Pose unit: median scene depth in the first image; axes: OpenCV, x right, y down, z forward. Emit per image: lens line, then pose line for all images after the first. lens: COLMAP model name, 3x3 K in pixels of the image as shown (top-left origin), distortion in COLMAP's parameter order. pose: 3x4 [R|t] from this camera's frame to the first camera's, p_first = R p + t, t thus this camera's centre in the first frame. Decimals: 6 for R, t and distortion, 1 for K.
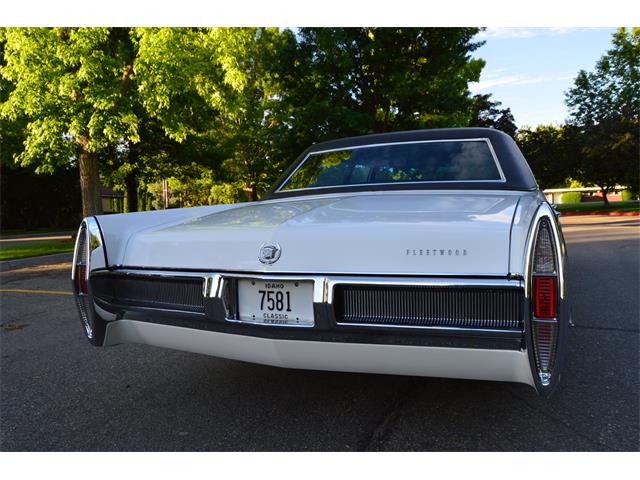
lens RADIAL K [[488.2, 0, 320.0], [0, 488.2, 240.0], [0, 0, 1]] dist [-0.002900, 0.006741]
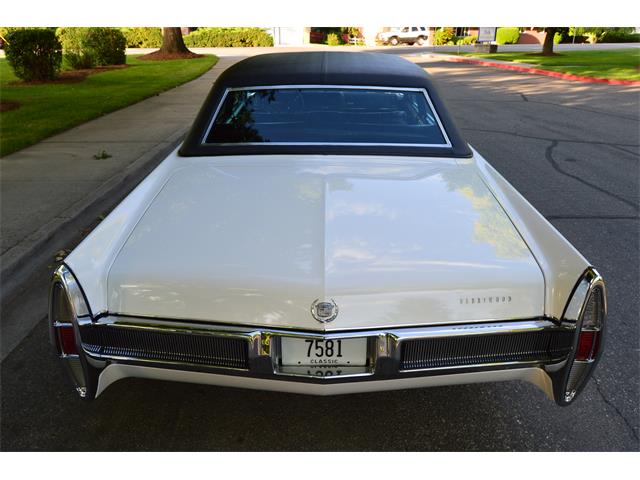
lens RADIAL K [[488.2, 0, 320.0], [0, 488.2, 240.0], [0, 0, 1]] dist [-0.002900, 0.006741]
pose [[0.924933, -0.116678, 0.361780, -0.426288], [-0.004601, 0.948222, 0.317575, -0.392864], [-0.380102, -0.295400, 0.876505, 0.195185]]
